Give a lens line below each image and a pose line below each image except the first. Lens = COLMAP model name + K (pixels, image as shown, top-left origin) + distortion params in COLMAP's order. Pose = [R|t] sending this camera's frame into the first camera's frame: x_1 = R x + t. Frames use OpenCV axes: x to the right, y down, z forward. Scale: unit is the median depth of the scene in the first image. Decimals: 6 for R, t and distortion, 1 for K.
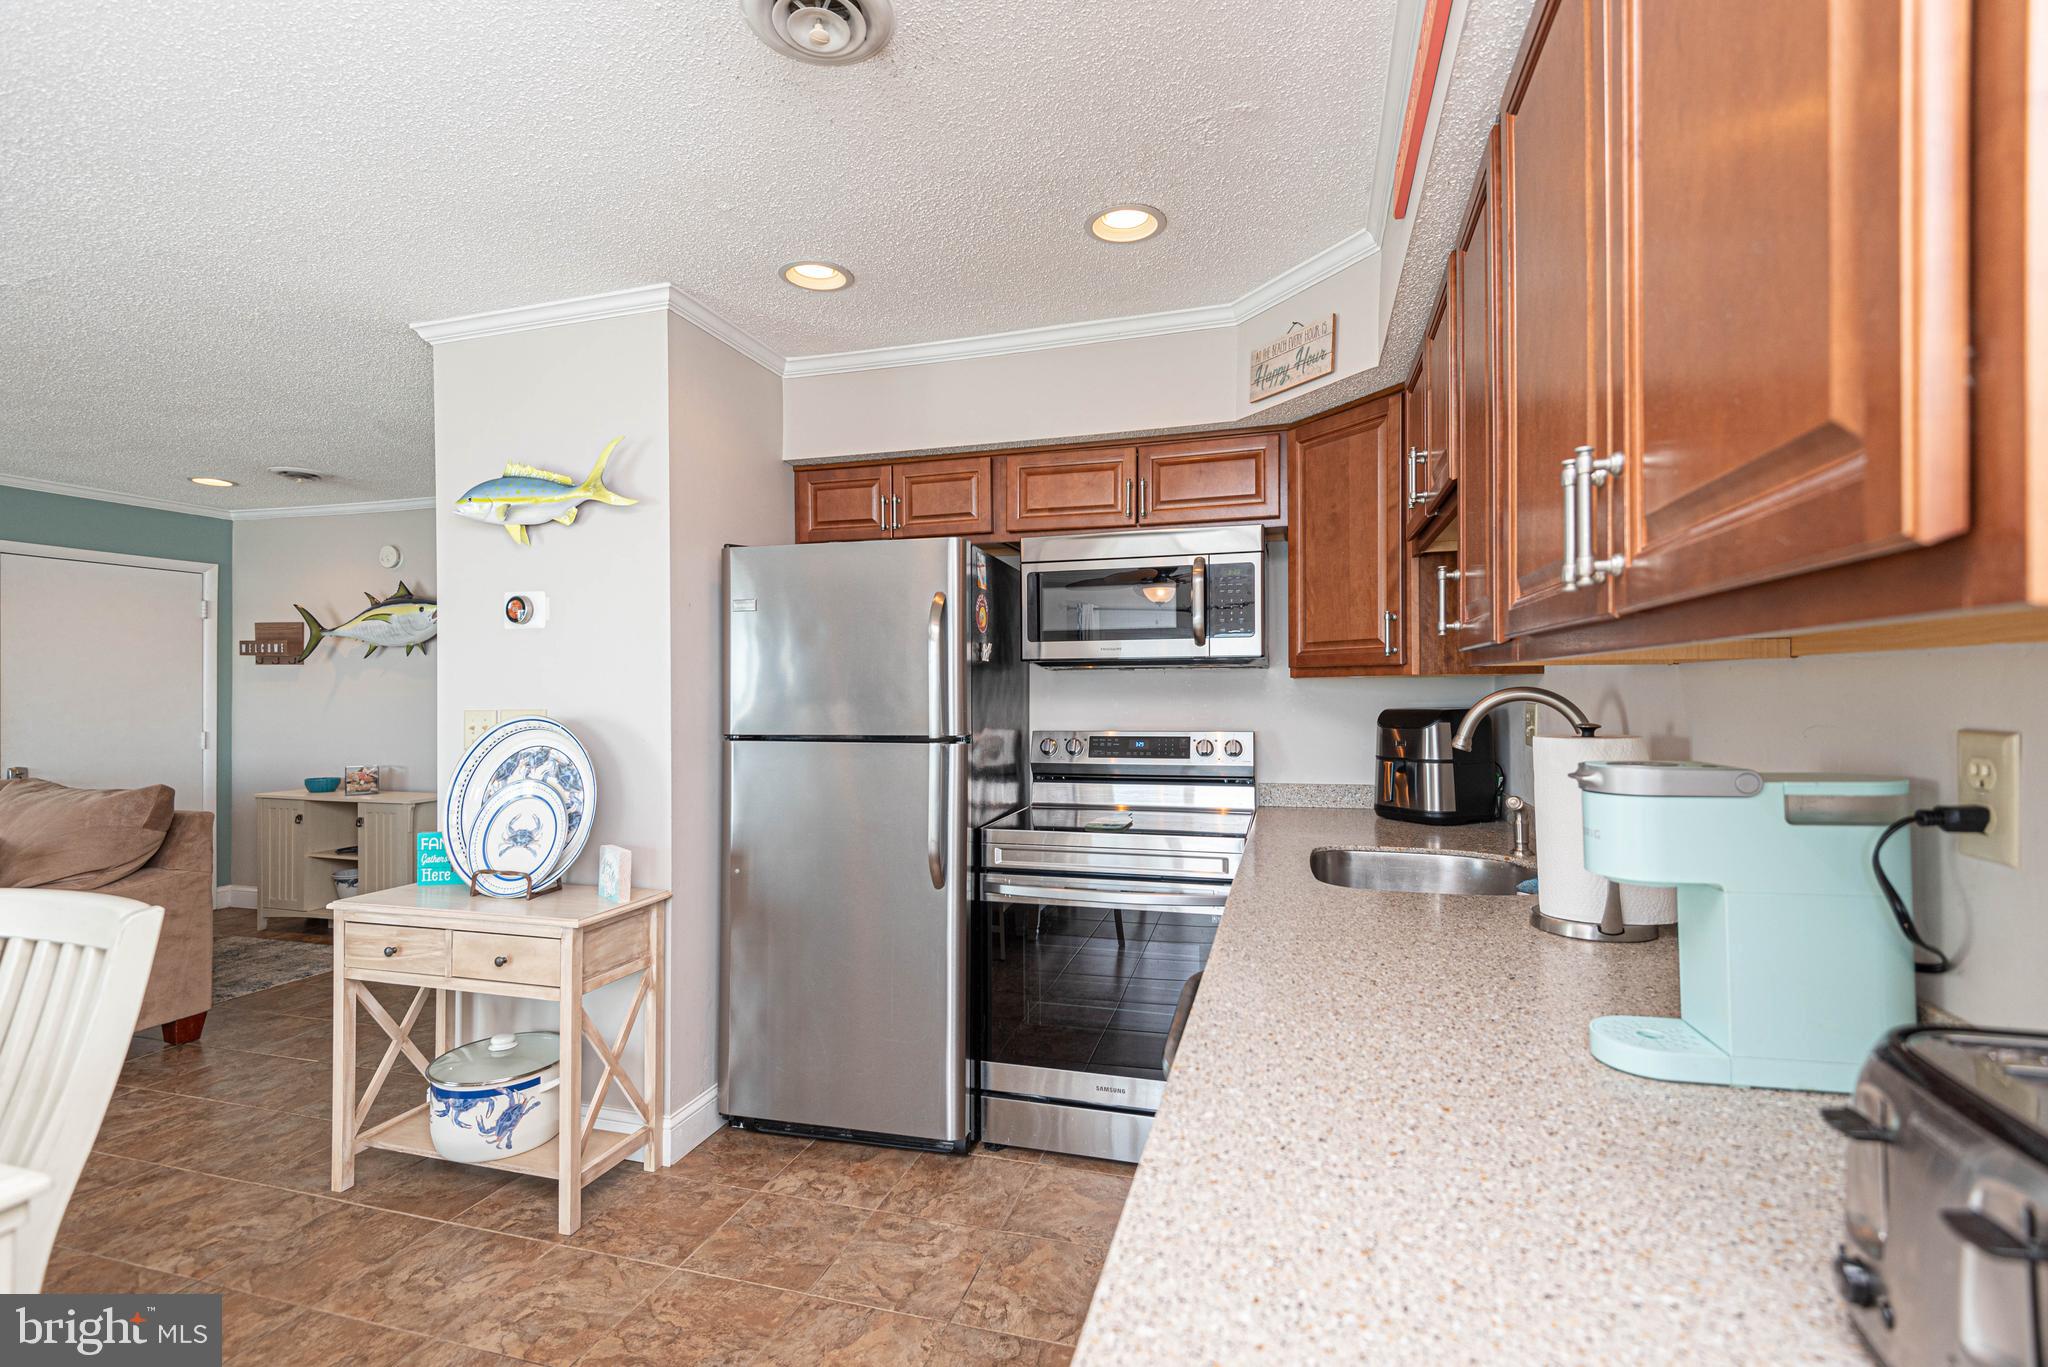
lens RADIAL K [[931.0, 0, 1015.1], [0, 931.0, 677.6], [0, 0, 1]] dist [0.017832, -0.000726]
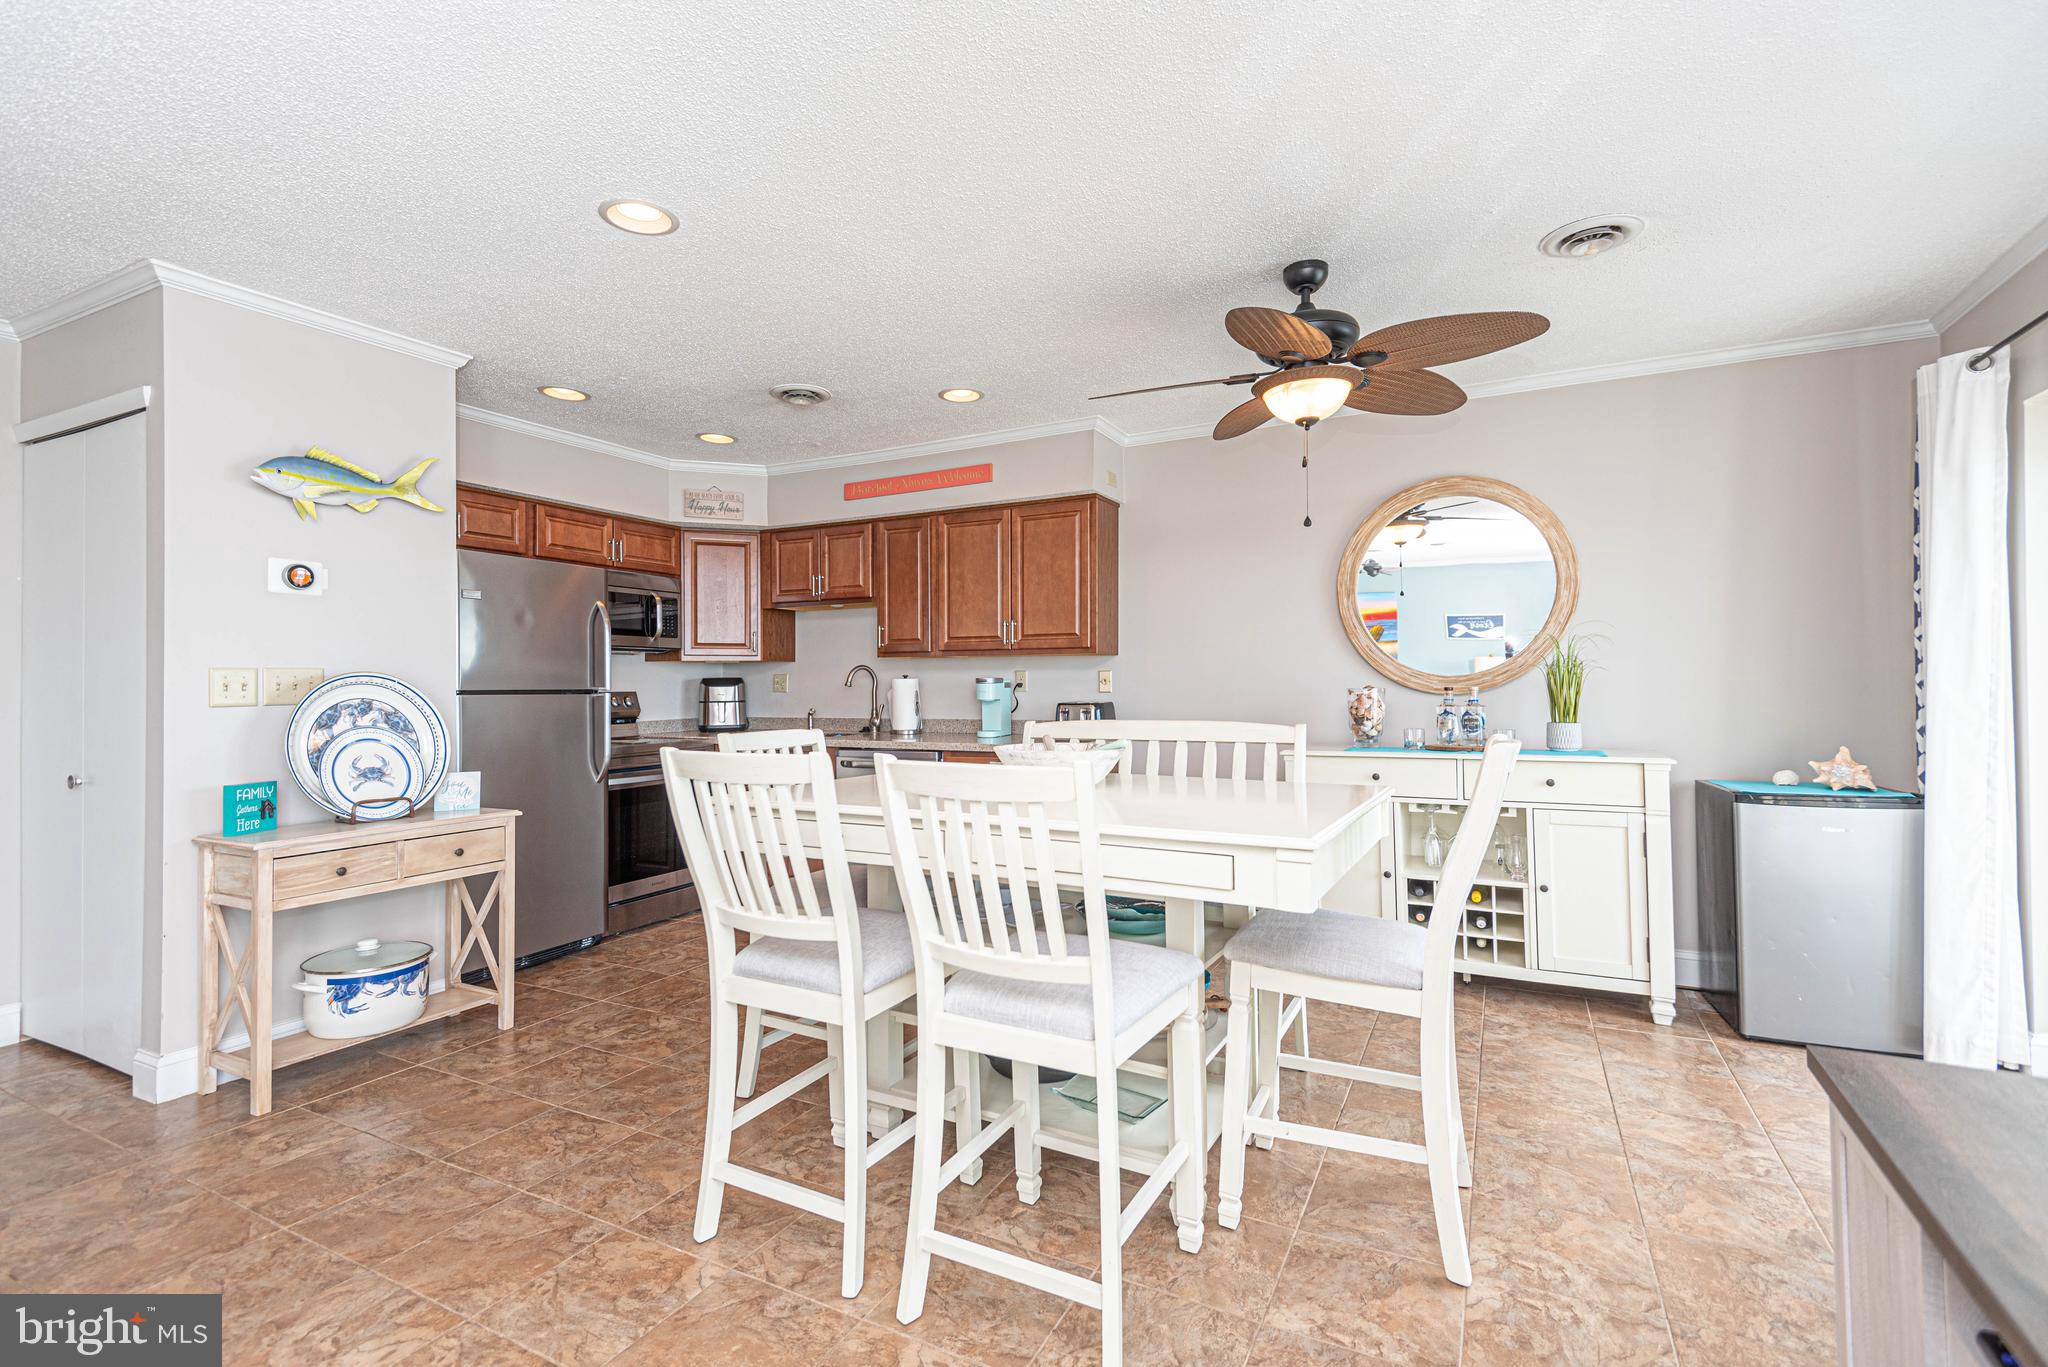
lens RADIAL K [[922.2, 0, 1027.6], [0, 922.2, 675.8], [0, 0, 1]] dist [0.004756, -0.000941]
pose [[0.178781, 0.016521, 0.983750, -1.512608], [-0.003974, 0.999863, -0.016069, 0.060431], [-0.983881, -0.001037, 0.178822, -0.033947]]
